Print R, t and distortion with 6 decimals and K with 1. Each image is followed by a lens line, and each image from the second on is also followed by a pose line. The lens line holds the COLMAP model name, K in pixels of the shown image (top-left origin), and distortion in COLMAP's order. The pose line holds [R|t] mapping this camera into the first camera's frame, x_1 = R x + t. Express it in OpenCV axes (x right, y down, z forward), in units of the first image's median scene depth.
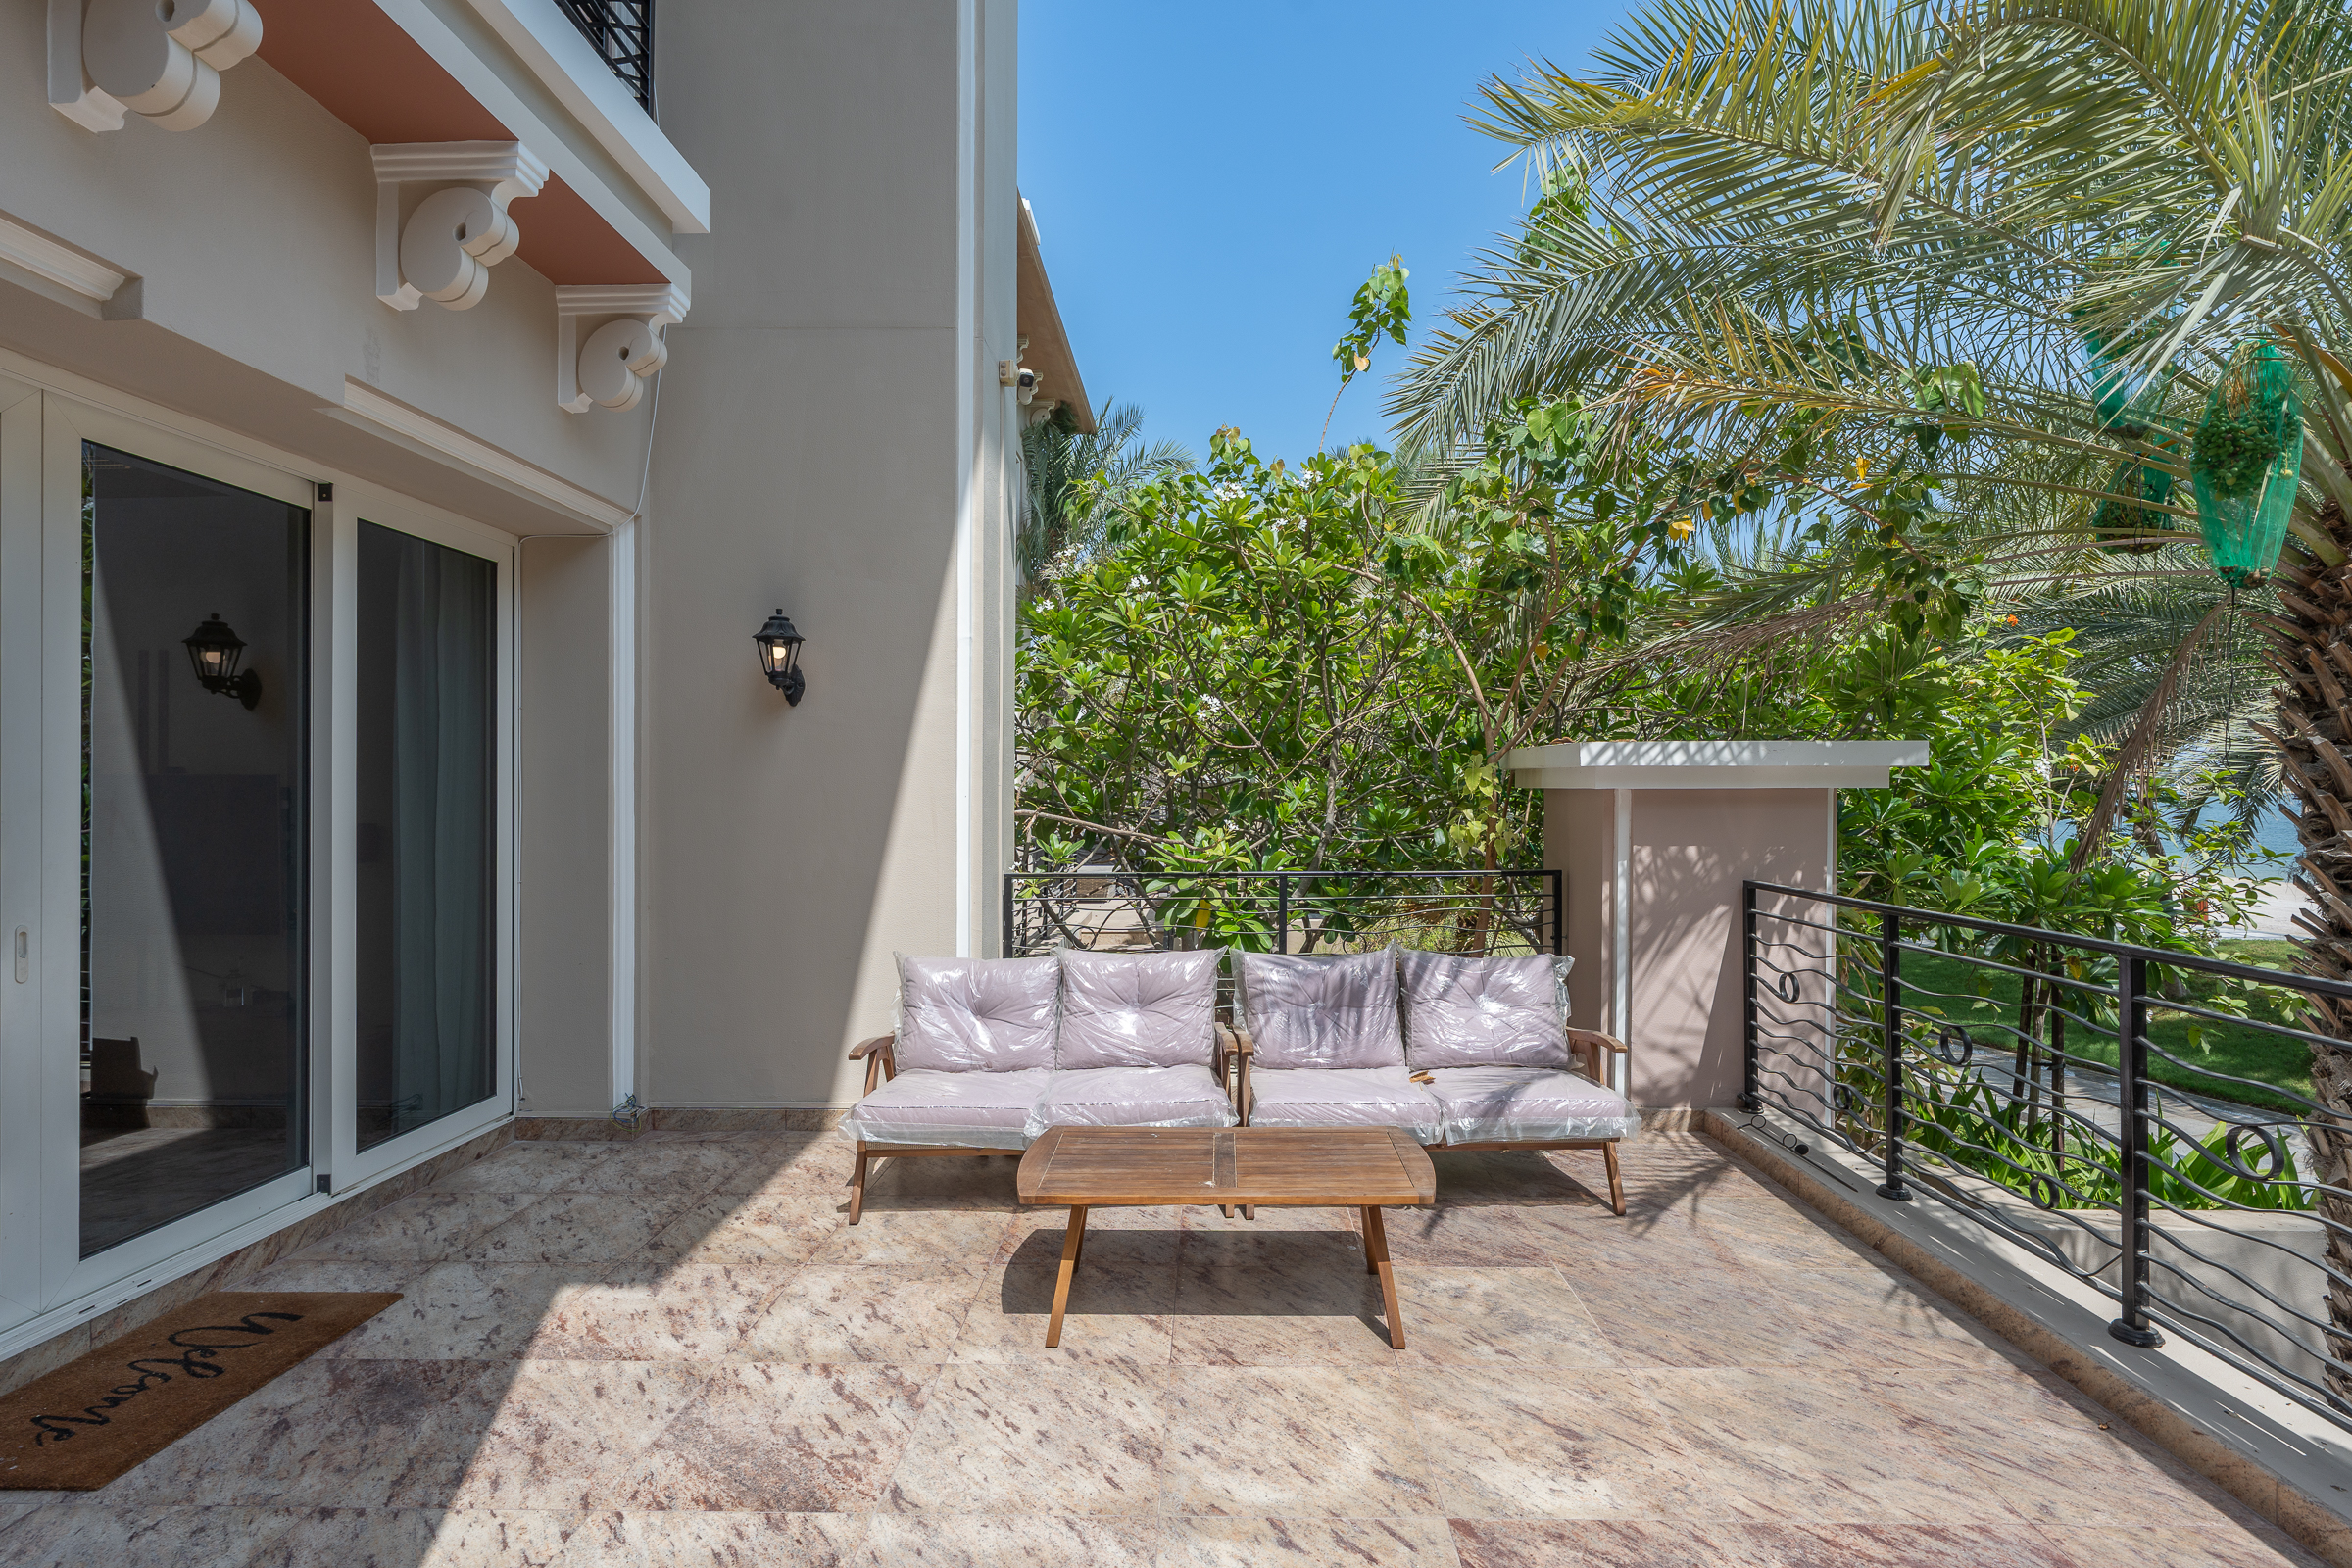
lens RADIAL K [[1078.5, 0, 1180.3], [0, 1078.5, 783.8], [0, 0, 1]] dist [-0.002685, 0.001146]
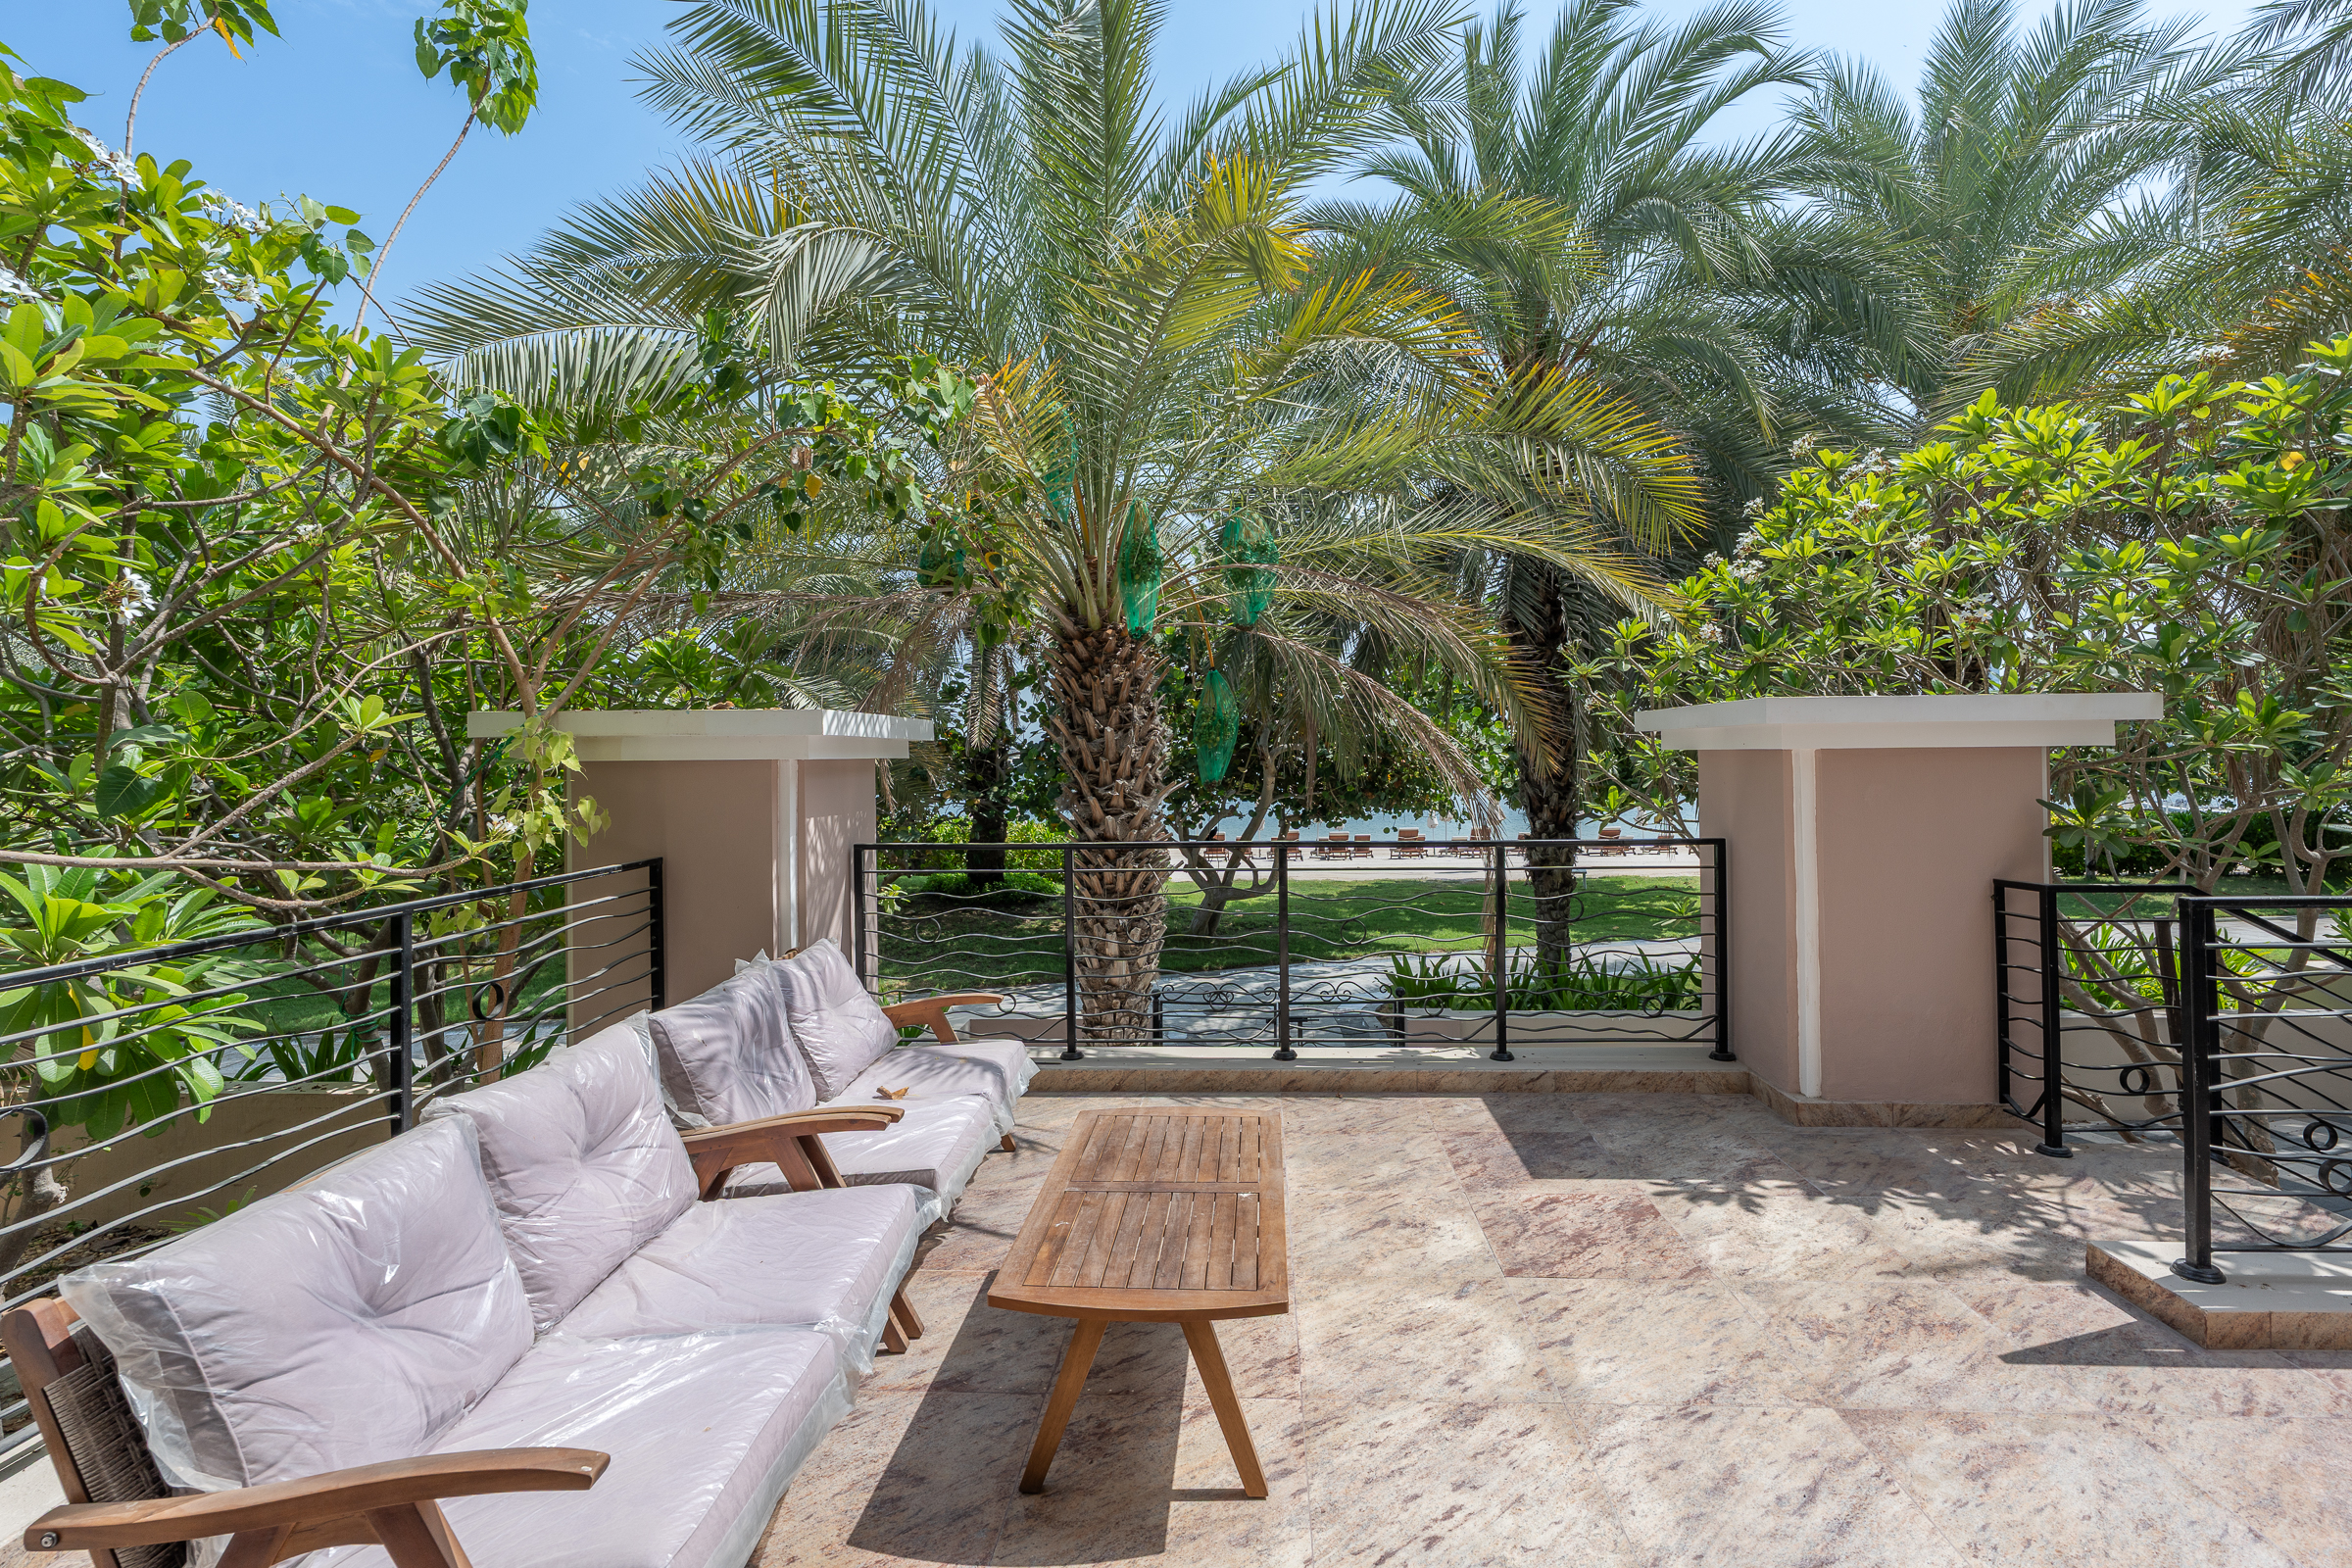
lens RADIAL K [[1078.5, 0, 1180.3], [0, 1078.5, 783.8], [0, 0, 1]] dist [-0.002685, 0.001146]
pose [[0.035524, -0.021538, 0.999137, -0.705668], [0.003081, 0.999765, 0.021442, 0.009257], [-0.999364, 0.002317, 0.035582, 0.844360]]
